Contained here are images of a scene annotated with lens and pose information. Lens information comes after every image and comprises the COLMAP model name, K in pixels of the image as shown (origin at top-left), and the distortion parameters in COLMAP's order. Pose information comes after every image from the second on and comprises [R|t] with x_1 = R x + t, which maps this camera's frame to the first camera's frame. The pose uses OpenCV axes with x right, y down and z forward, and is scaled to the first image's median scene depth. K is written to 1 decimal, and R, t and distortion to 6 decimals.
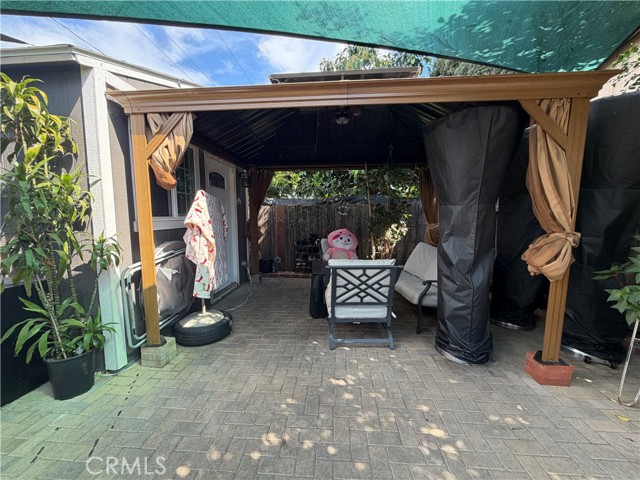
lens RADIAL K [[253.7, 0, 323.1], [0, 253.7, 238.8], [0, 0, 1]] dist [0.001269, 0.000143]
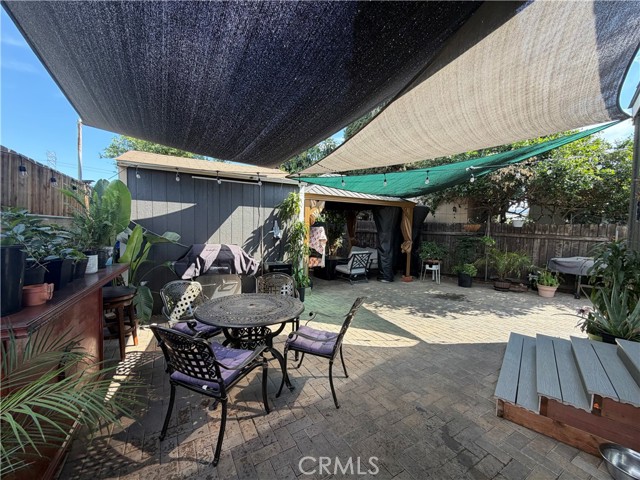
lens RADIAL K [[256.1, 0, 318.4], [0, 256.1, 239.8], [0, 0, 1]] dist [-0.000053, -0.000177]
pose [[0.822024, -0.009952, 0.569366, -2.046664], [0.037296, 0.998641, -0.036391, 0.043602], [-0.568231, 0.051149, 0.821278, -1.200199]]
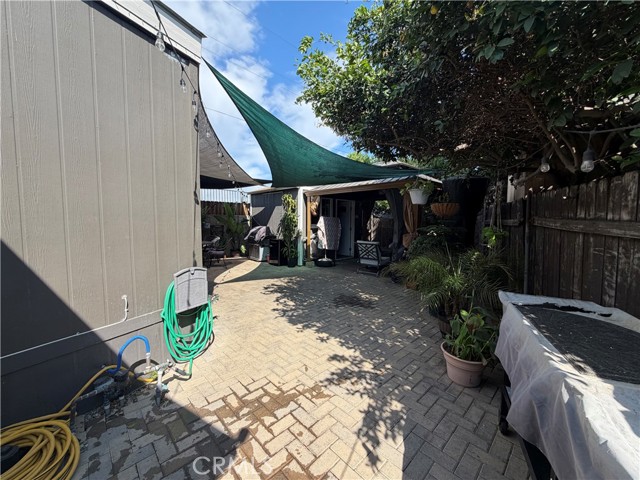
lens RADIAL K [[256.1, 0, 318.4], [0, 256.1, 239.8], [0, 0, 1]] dist [-0.000053, -0.000177]
pose [[0.743222, 0.059286, -0.666413, 1.742905], [-0.074754, 0.997188, 0.005342, 0.099532], [0.664856, 0.045847, 0.745564, -1.524383]]
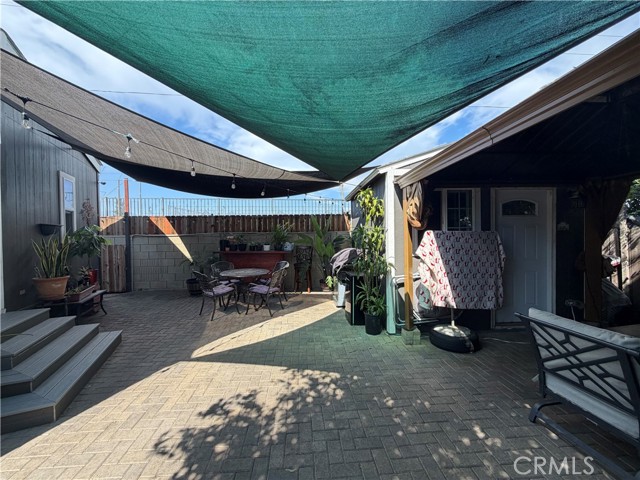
lens RADIAL K [[256.1, 0, 318.4], [0, 256.1, 239.8], [0, 0, 1]] dist [-0.000053, -0.000177]
pose [[0.141196, 0.017976, -0.989818, 0.827397], [-0.075367, 0.997129, 0.007358, -0.103839], [0.987109, 0.073560, 0.142145, 0.197629]]
